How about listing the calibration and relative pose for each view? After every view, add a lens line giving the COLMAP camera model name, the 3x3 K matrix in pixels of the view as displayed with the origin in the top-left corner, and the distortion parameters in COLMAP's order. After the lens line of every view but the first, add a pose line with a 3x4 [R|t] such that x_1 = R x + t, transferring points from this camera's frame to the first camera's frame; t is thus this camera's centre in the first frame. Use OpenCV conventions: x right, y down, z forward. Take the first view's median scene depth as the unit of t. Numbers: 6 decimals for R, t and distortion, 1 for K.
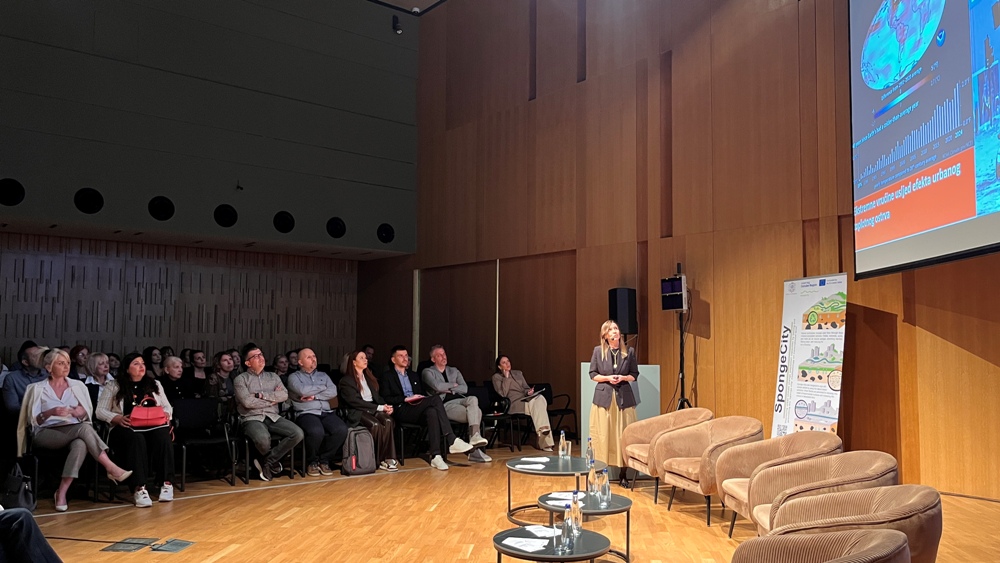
lens RADIAL K [[782.3, 0, 500.0], [0, 782.3, 281.5], [0, 0, 1]] dist [0.005312, 0.001324]
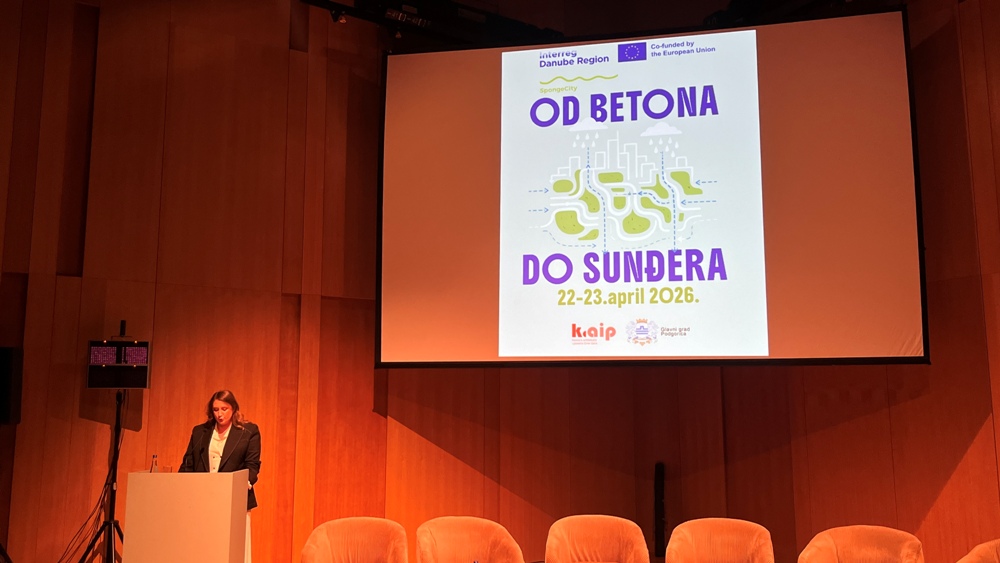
lens RADIAL K [[875.2, 0, 500.0], [0, 875.2, 281.5], [0, 0, 1]] dist [0.002813, -0.009597]
pose [[0.111100, 0.147378, 0.982821, -0.609393], [-0.073629, 0.987446, -0.139748, 0.031324], [-0.991078, -0.056838, 0.120557, 0.698624]]
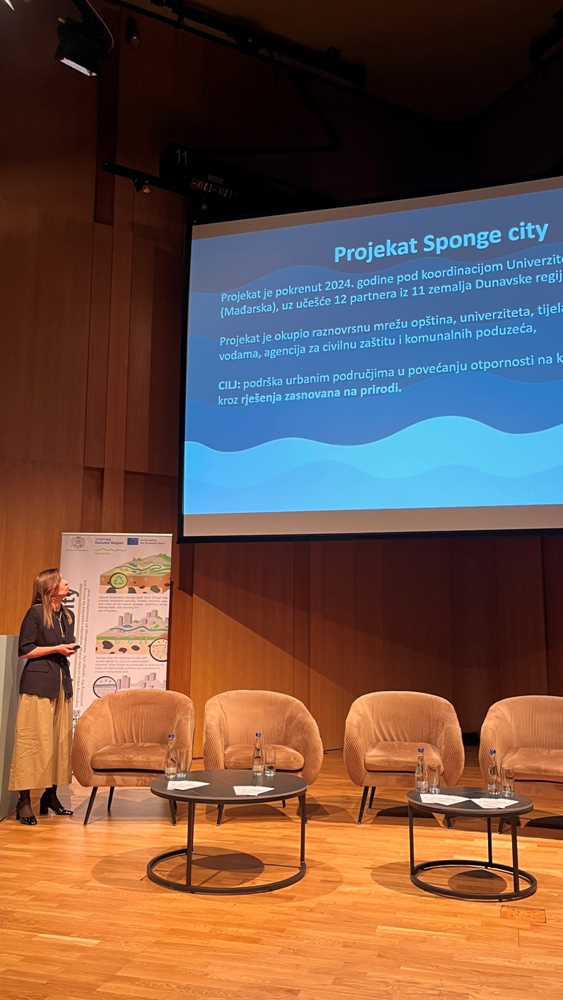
lens RADIAL K [[783.4, 0, 281.5], [0, 783.4, 500.0], [0, 0, 1]] dist [0.048462, -0.000549]
pose [[0.176683, 0.156662, 0.971720, -0.451410], [-0.080574, 0.986240, -0.144353, 0.072494], [-0.980964, -0.052790, 0.186875, 0.680245]]
